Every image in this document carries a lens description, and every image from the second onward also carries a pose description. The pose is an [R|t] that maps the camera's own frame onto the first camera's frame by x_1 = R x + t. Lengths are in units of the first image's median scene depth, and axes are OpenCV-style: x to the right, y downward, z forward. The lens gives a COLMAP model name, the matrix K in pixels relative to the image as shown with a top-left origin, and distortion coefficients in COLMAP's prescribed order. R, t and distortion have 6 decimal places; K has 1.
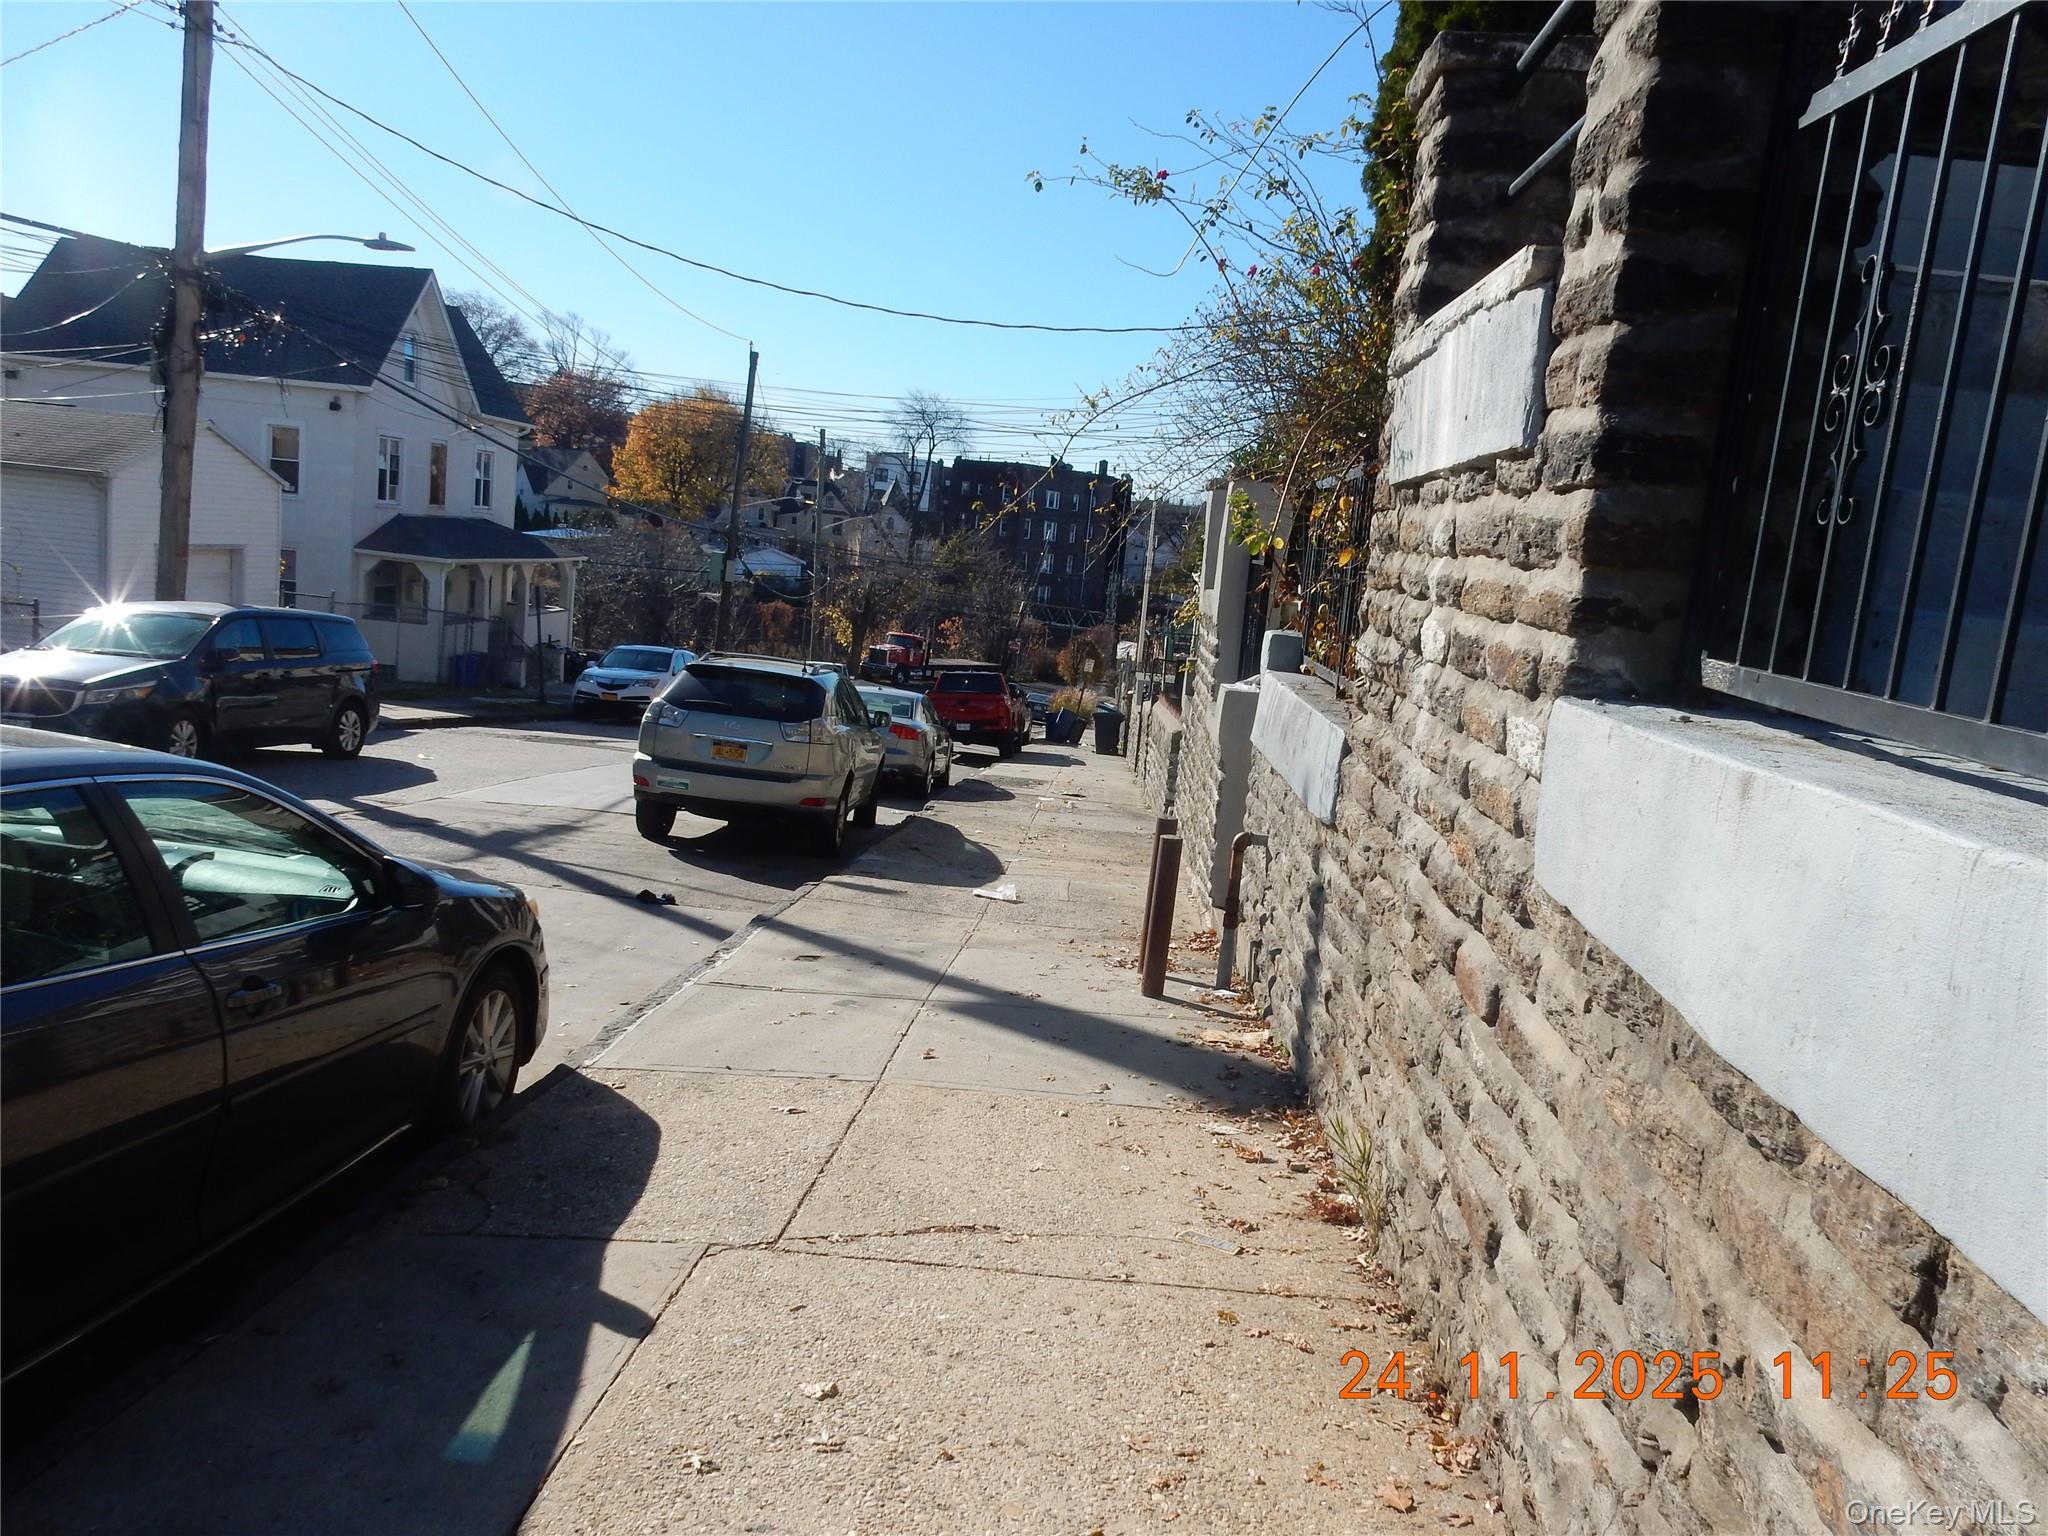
lens RADIAL K [[1510.2, 0, 1011.6], [0, 1510.2, 761.2], [0, 0, 1]] dist [0.001079, 0.003677]
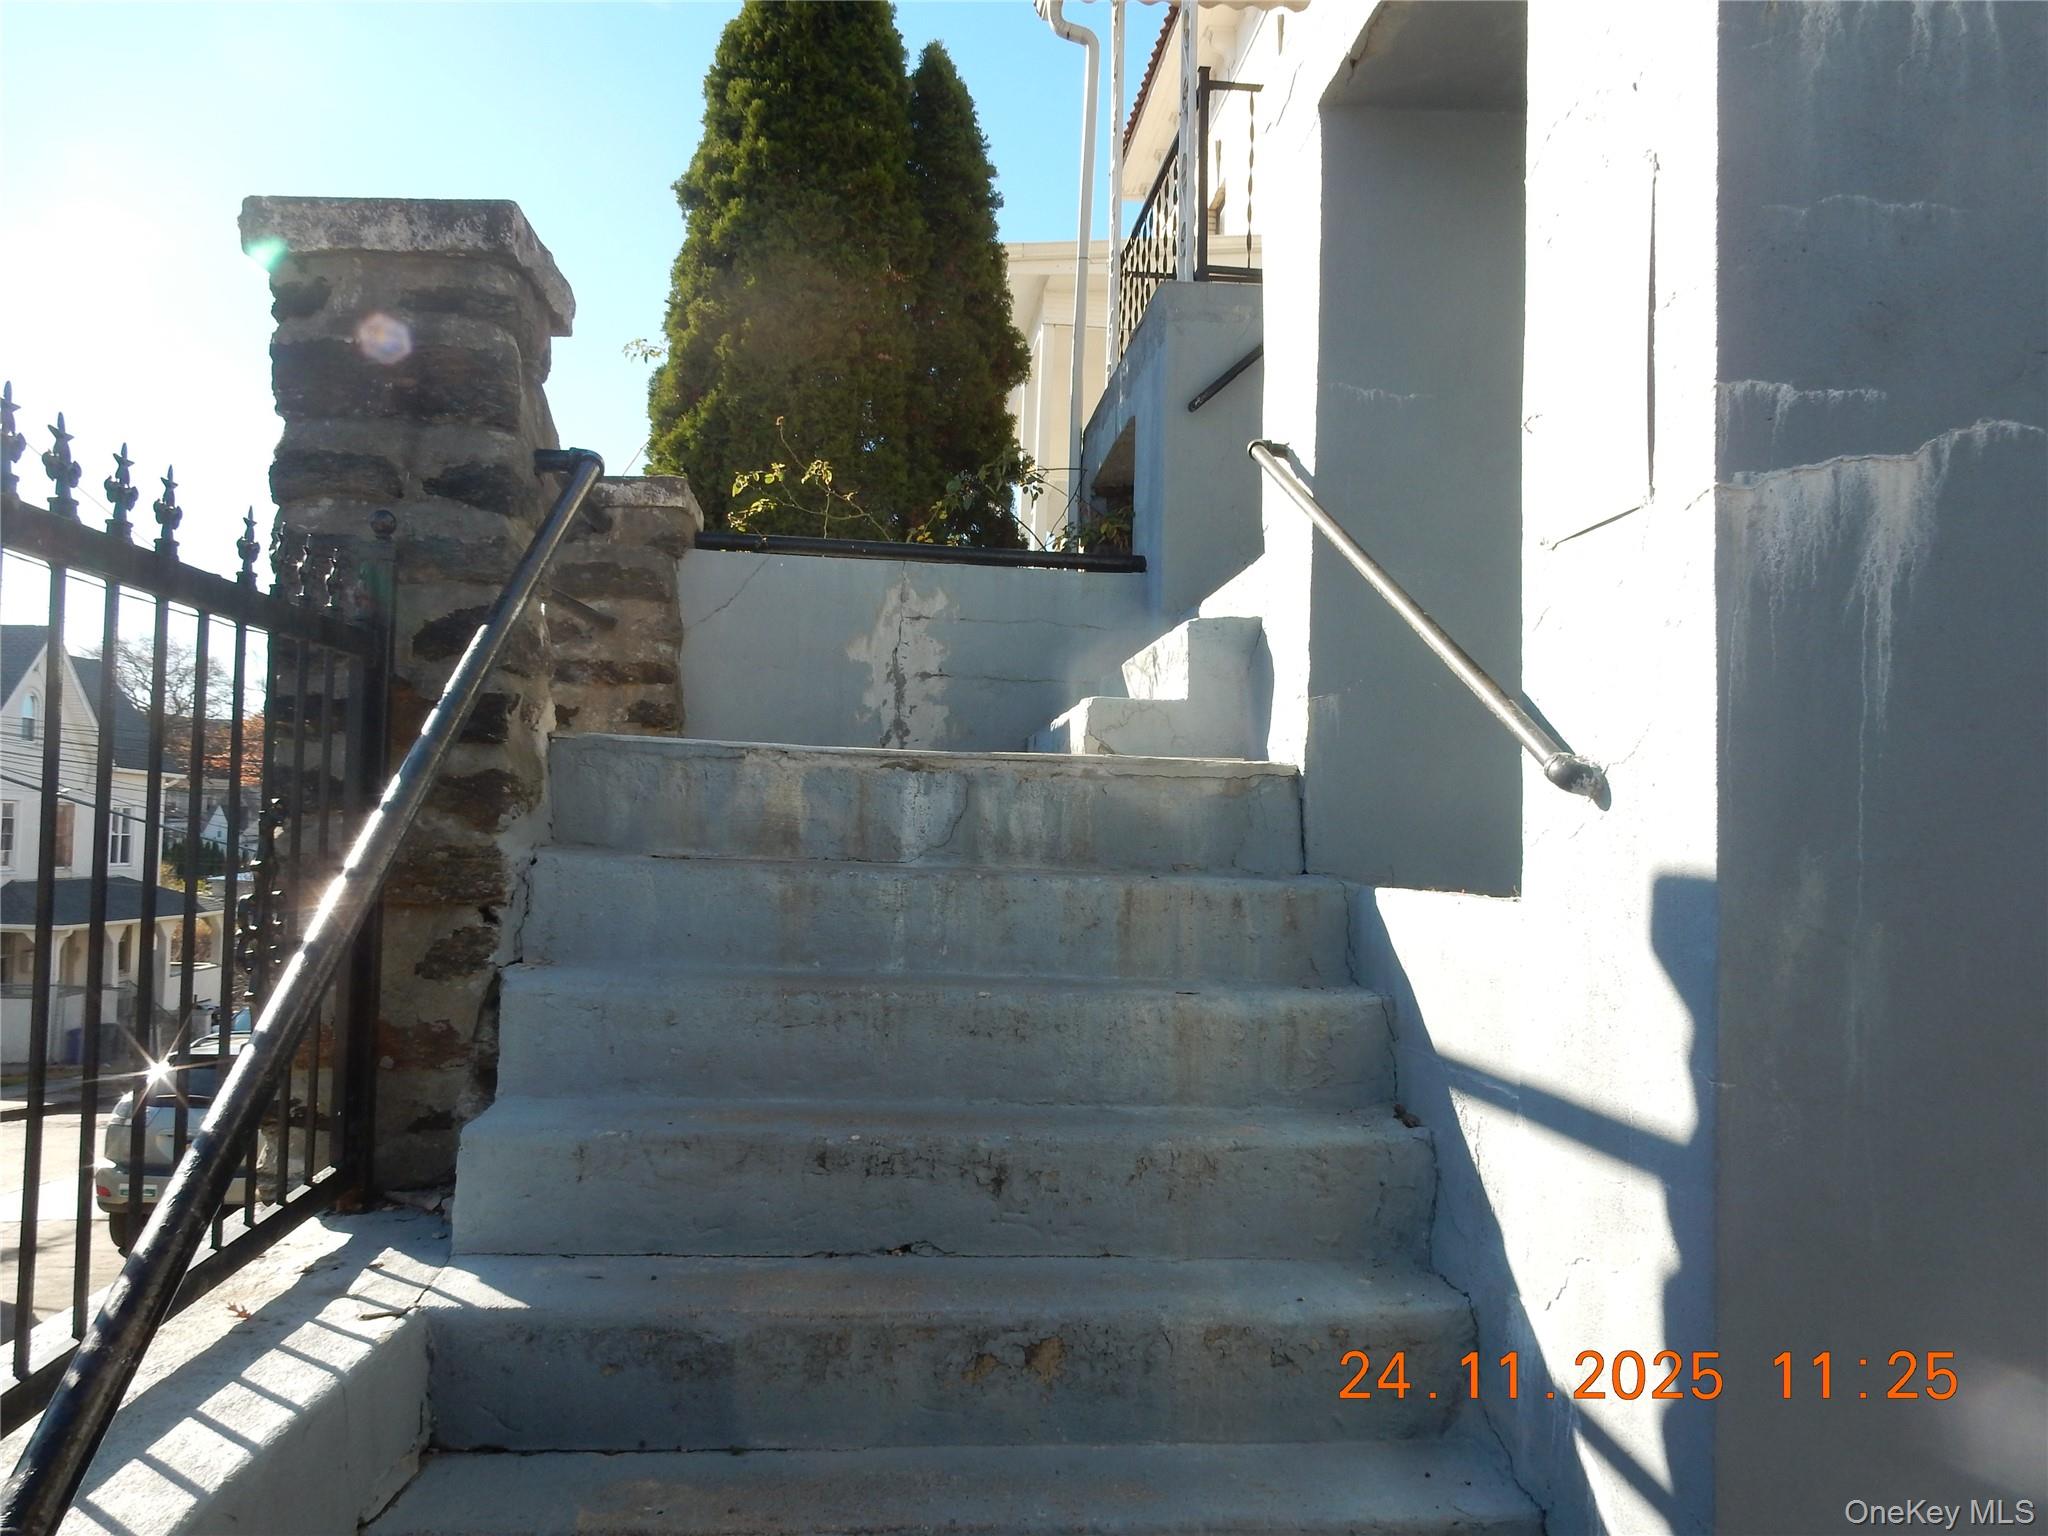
lens RADIAL K [[1510.2, 0, 1015.3], [0, 1510.2, 779.3], [0, 0, 1]] dist [0.001079, 0.003677]
pose [[0.984623, -0.063331, 0.162807, 0.315182], [0.091863, 0.980417, -0.174194, -0.042567], [-0.148587, 0.186472, 0.971159, -0.027716]]
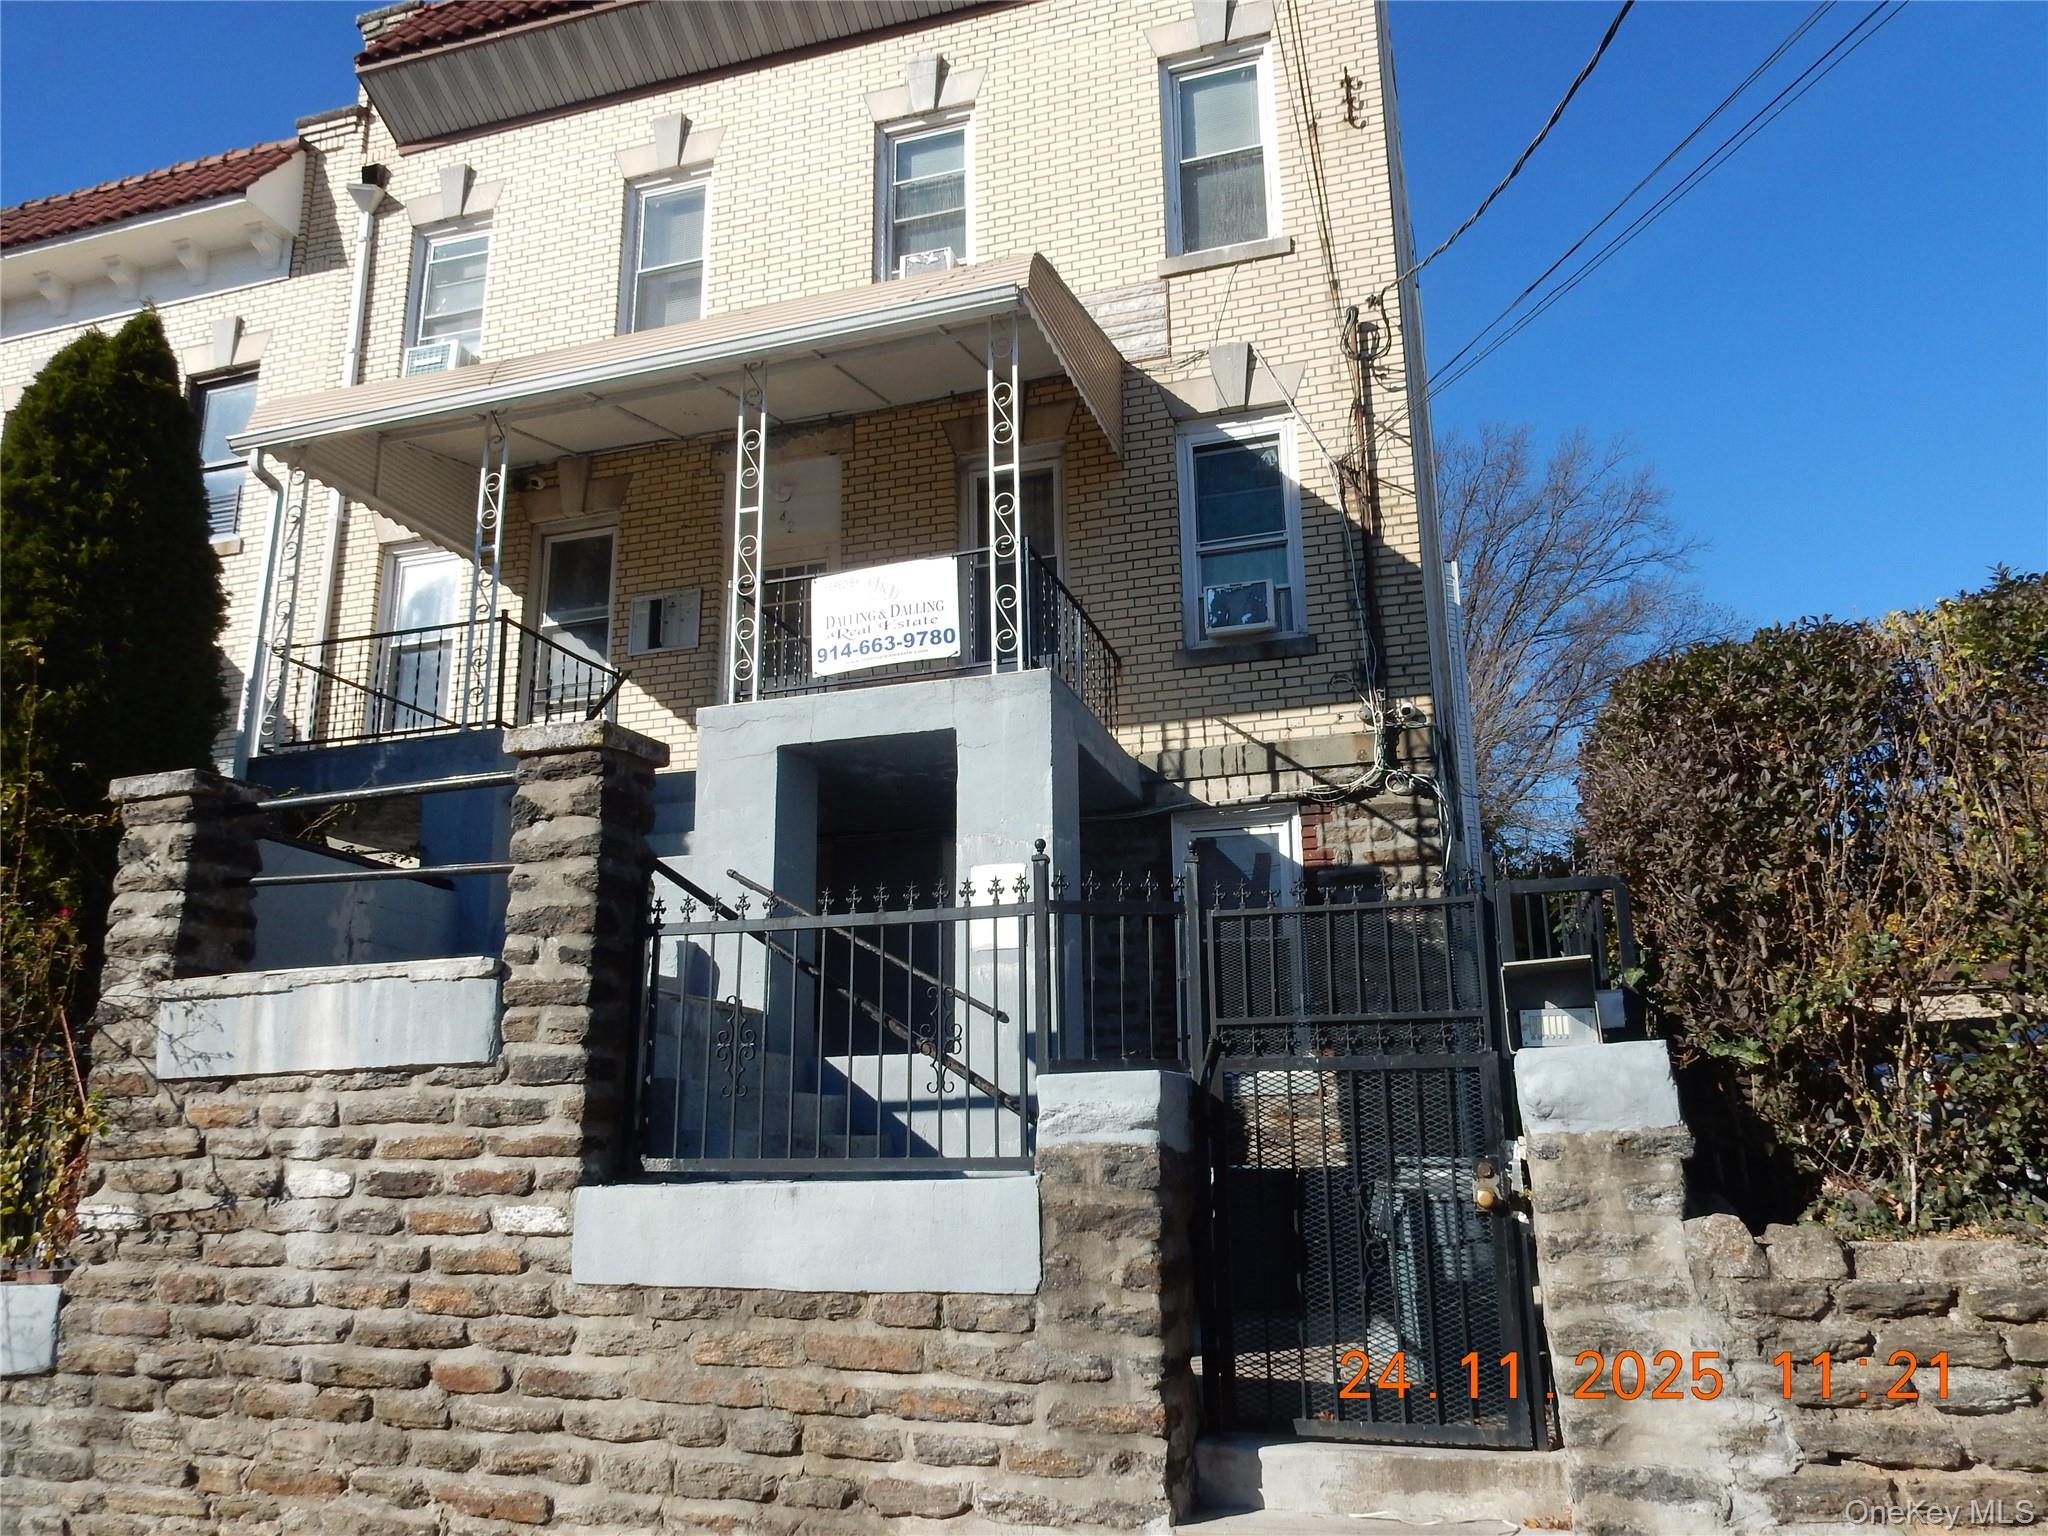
lens RADIAL K [[1510.2, 0, 1018.2], [0, 1510.2, 782.8], [0, 0, 1]] dist [0.001079, 0.003677]
pose [[0.240278, 0.141718, 0.960303, -0.681008], [0.182200, 0.965118, -0.188017, -0.035172], [-0.953451, 0.220144, 0.206075, -0.044958]]
